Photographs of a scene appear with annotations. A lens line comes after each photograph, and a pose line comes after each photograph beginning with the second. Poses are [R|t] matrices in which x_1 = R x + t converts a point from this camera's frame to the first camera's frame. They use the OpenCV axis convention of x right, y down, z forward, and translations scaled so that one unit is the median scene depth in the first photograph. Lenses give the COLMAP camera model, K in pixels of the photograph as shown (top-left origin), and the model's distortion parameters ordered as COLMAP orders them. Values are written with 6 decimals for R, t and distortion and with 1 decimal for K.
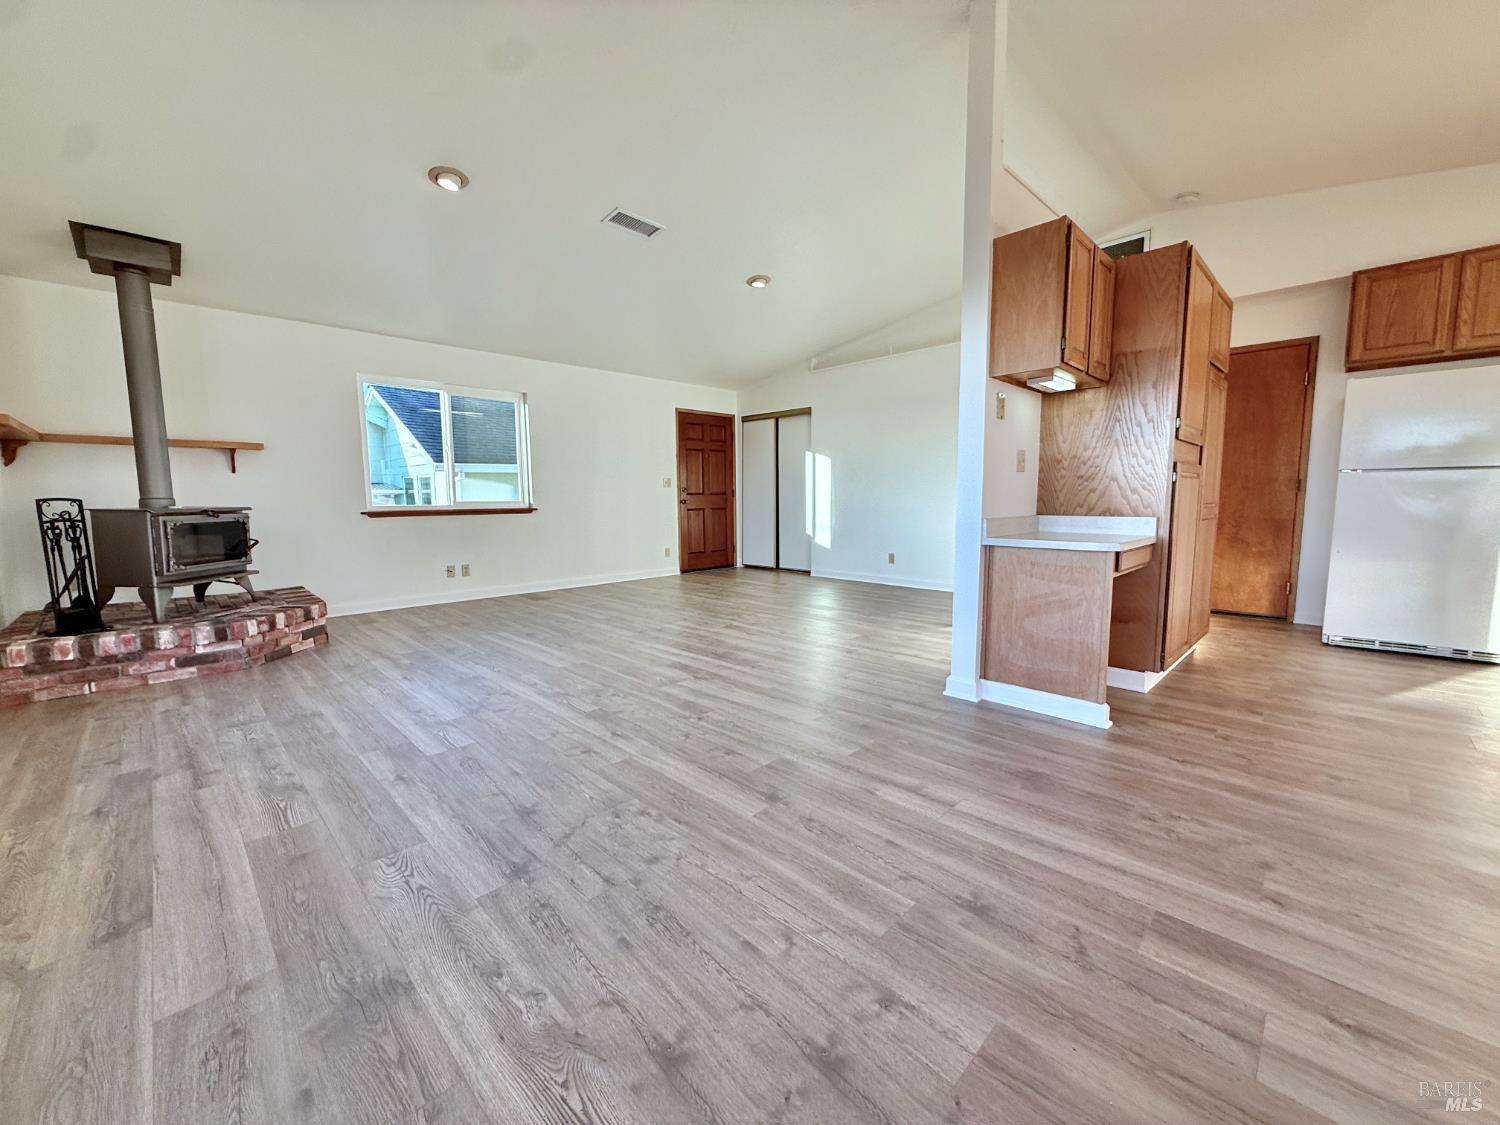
lens RADIAL K [[589.6, 0, 747.0], [0, 589.6, 560.4], [0, 0, 1]] dist [-0.008328, 0.000118]
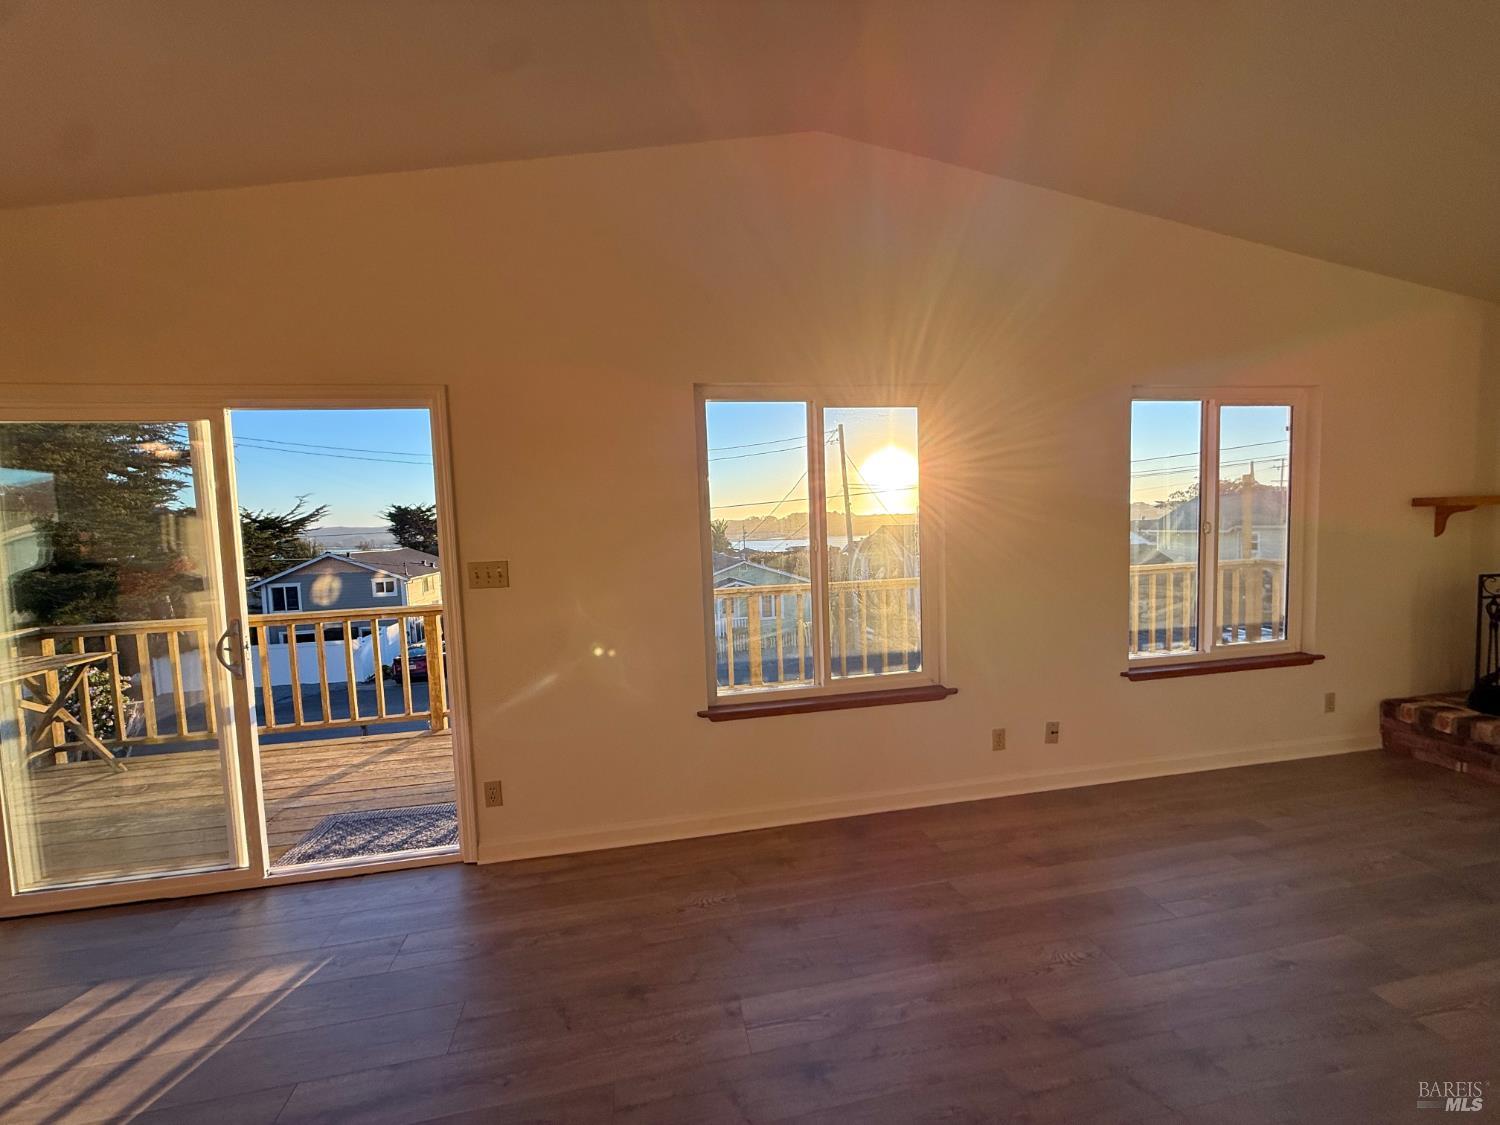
lens RADIAL K [[589.6, 0, 747.0], [0, 589.6, 560.4], [0, 0, 1]] dist [-0.008328, 0.000118]
pose [[-0.564296, 0.079691, -0.821717, 0.363457], [-0.050285, 0.990165, 0.130559, -0.205390], [0.824040, 0.114994, -0.554739, 0.517153]]
